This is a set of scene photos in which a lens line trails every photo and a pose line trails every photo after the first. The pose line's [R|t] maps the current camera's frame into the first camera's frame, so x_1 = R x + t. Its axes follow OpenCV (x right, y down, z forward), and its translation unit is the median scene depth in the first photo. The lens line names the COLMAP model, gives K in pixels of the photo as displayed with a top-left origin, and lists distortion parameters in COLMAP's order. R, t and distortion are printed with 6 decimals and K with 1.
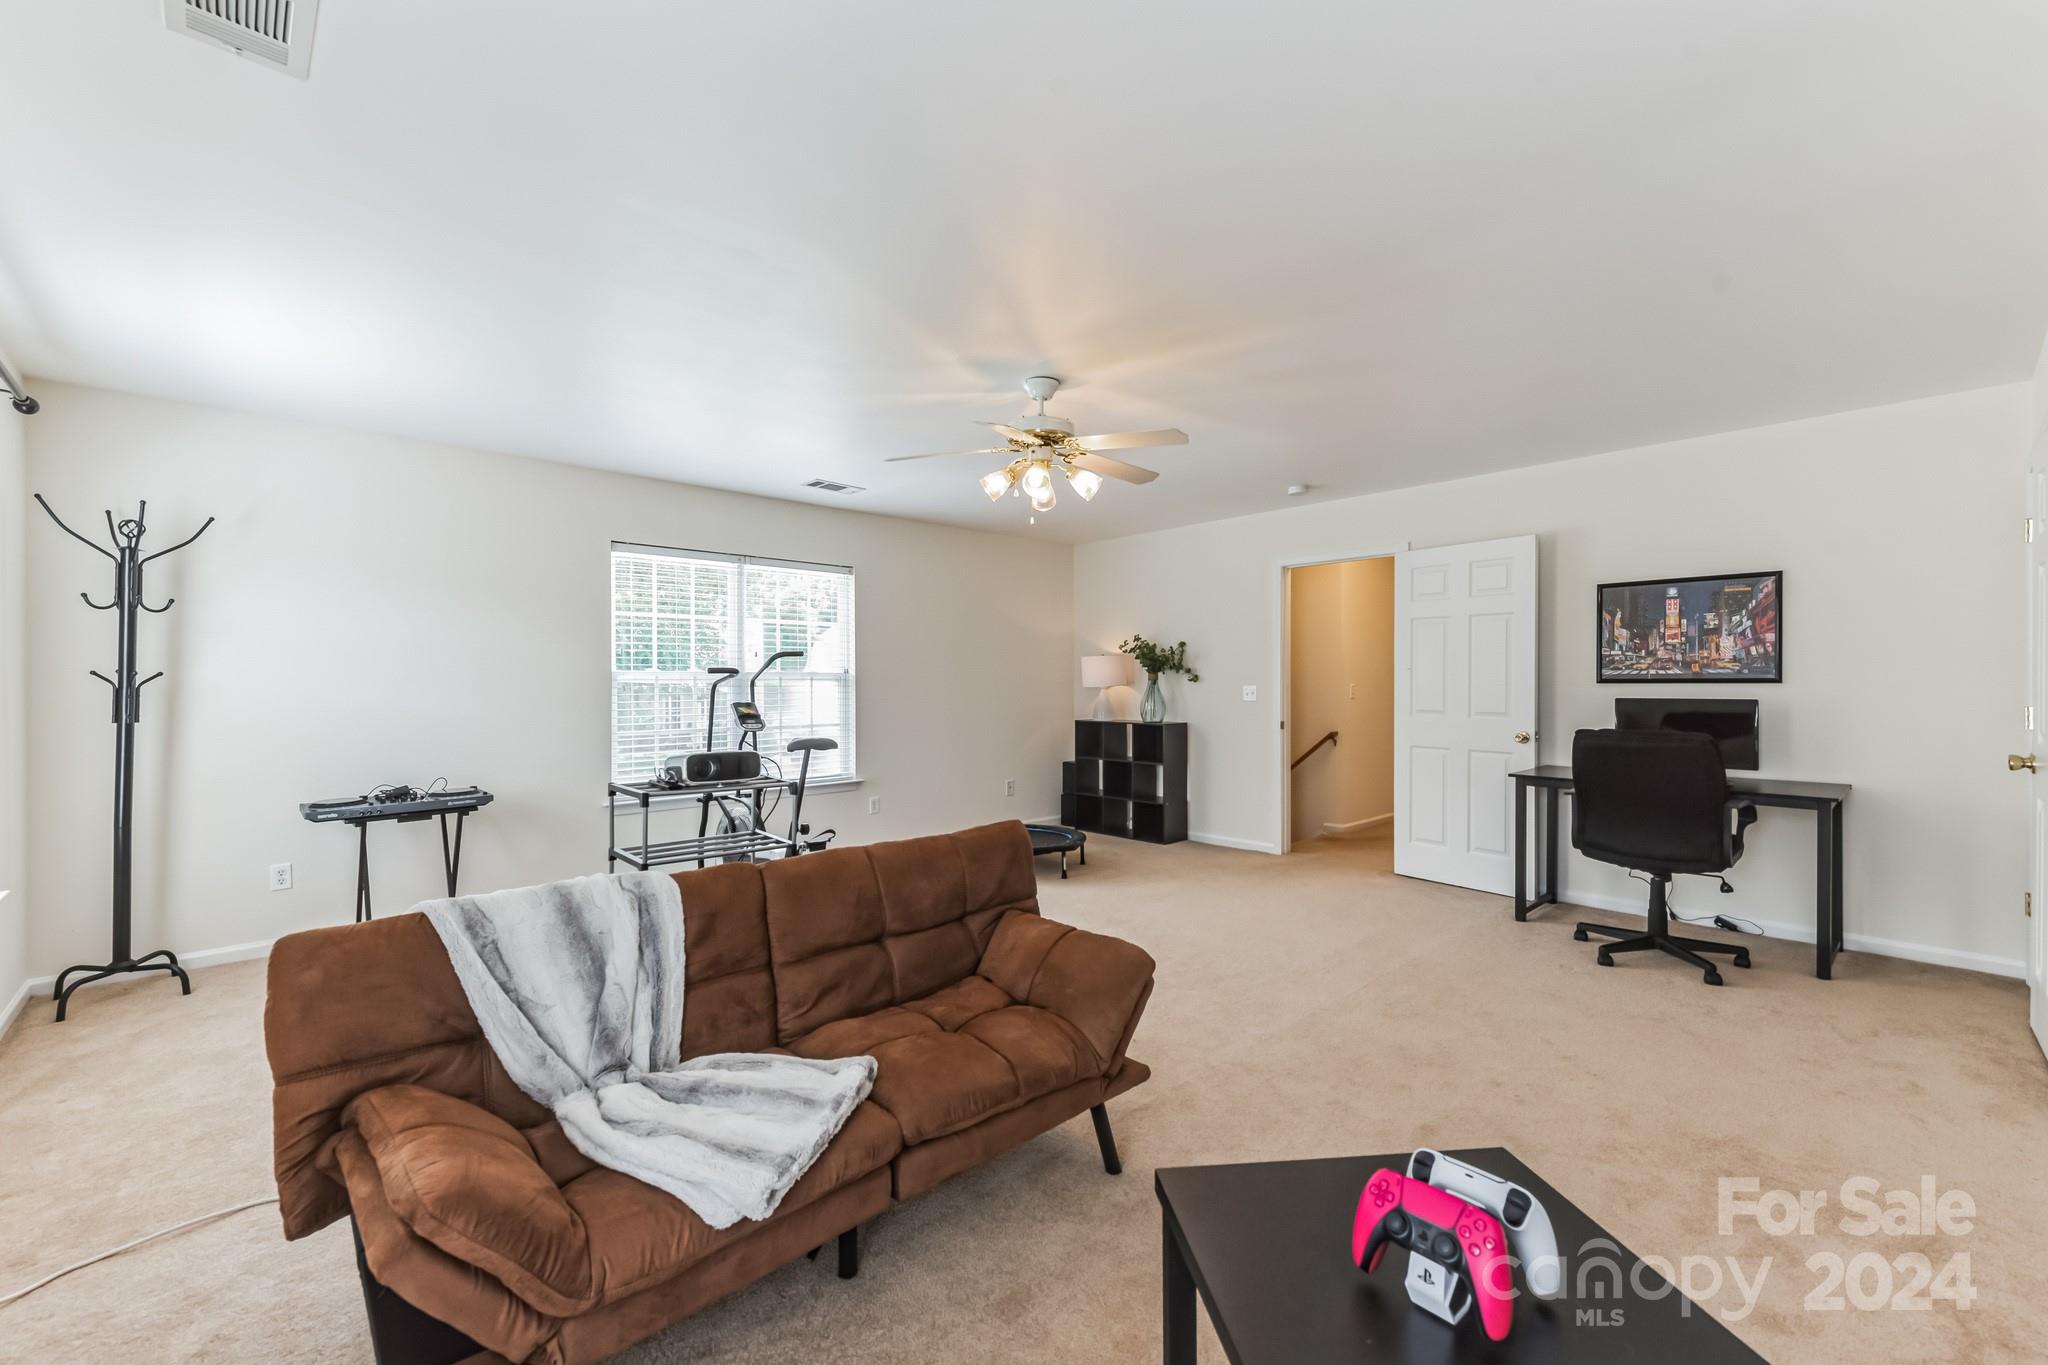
lens RADIAL K [[829.1, 0, 1019.9], [0, 829.1, 682.9], [0, 0, 1]] dist [0.014954, -0.002240]
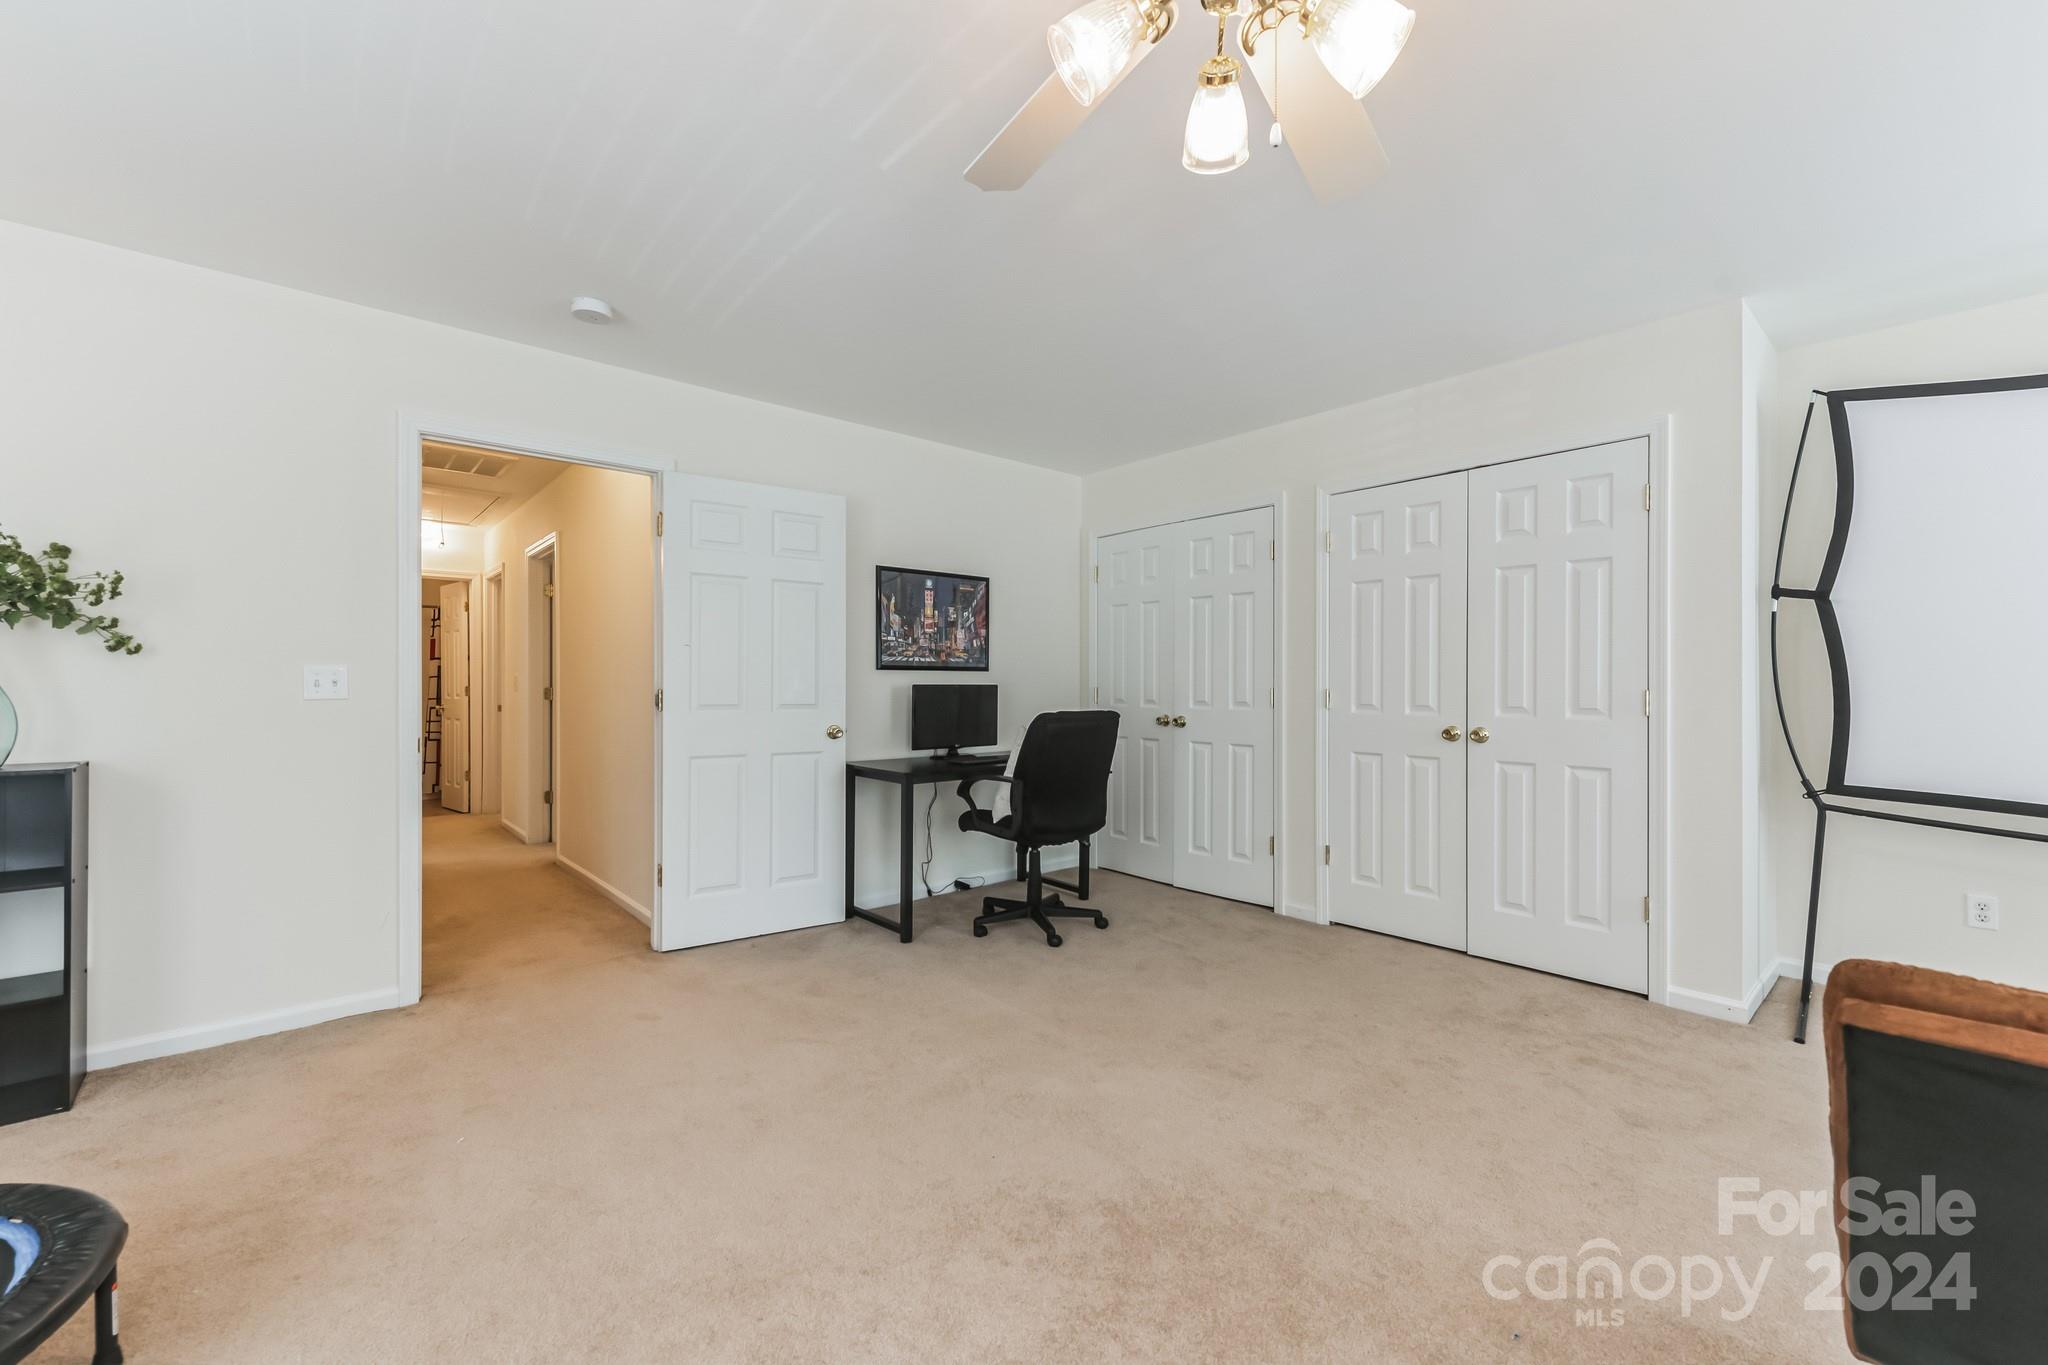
lens RADIAL K [[829.1, 0, 1025.4], [0, 829.1, 682.9], [0, 0, 1]] dist [0.014954, -0.002240]
pose [[0.018278, 0.000438, 0.999833, -0.258185], [-0.005615, 0.999984, -0.000335, 0.015547], [-0.999817, -0.005608, 0.018280, 0.859135]]
